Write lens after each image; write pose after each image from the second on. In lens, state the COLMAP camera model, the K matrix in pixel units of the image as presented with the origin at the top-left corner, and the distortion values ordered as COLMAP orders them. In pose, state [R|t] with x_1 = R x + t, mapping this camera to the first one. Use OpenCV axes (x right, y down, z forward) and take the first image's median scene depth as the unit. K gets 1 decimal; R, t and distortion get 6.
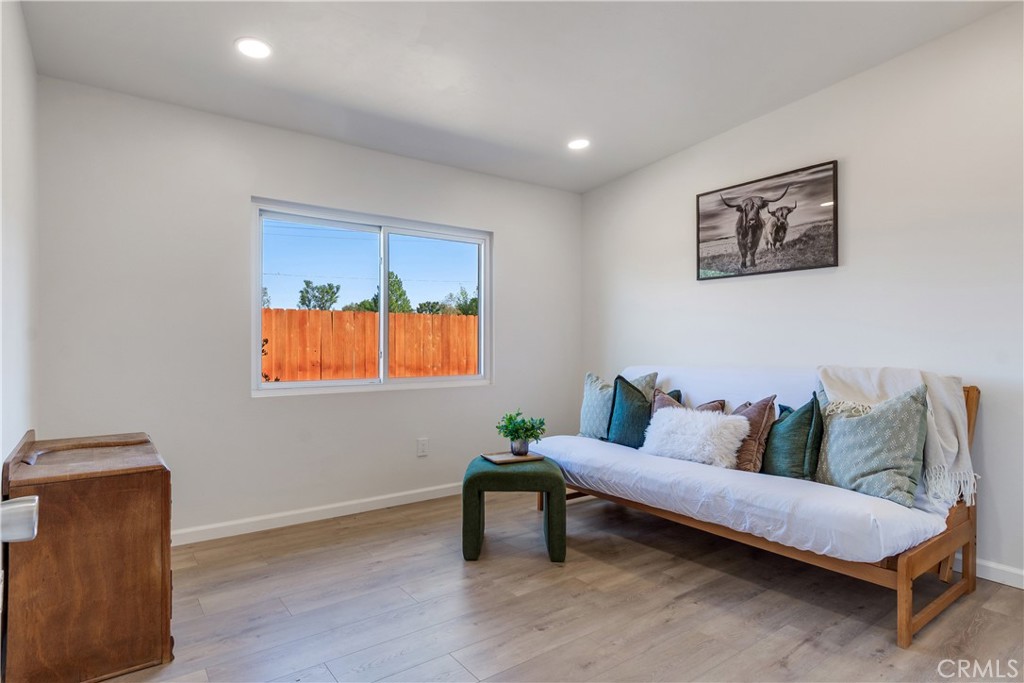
lens RADIAL K [[567.6, 0, 509.0], [0, 567.6, 341.4], [0, 0, 1]] dist [0.008193, -0.004607]
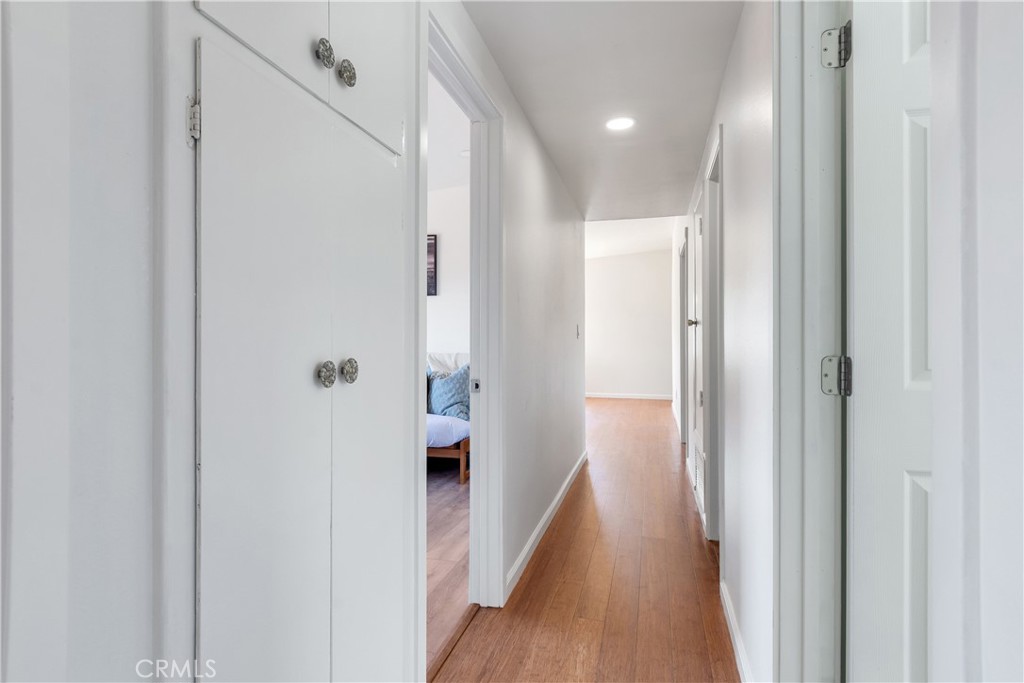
lens RADIAL K [[567.6, 0, 511.7], [0, 567.6, 340.3], [0, 0, 1]] dist [0.008193, -0.004607]
pose [[0.791710, 0.003004, 0.610890, -0.396395], [-0.007439, 0.999961, 0.004724, -0.007238], [-0.610852, -0.008284, 0.791702, -0.682242]]
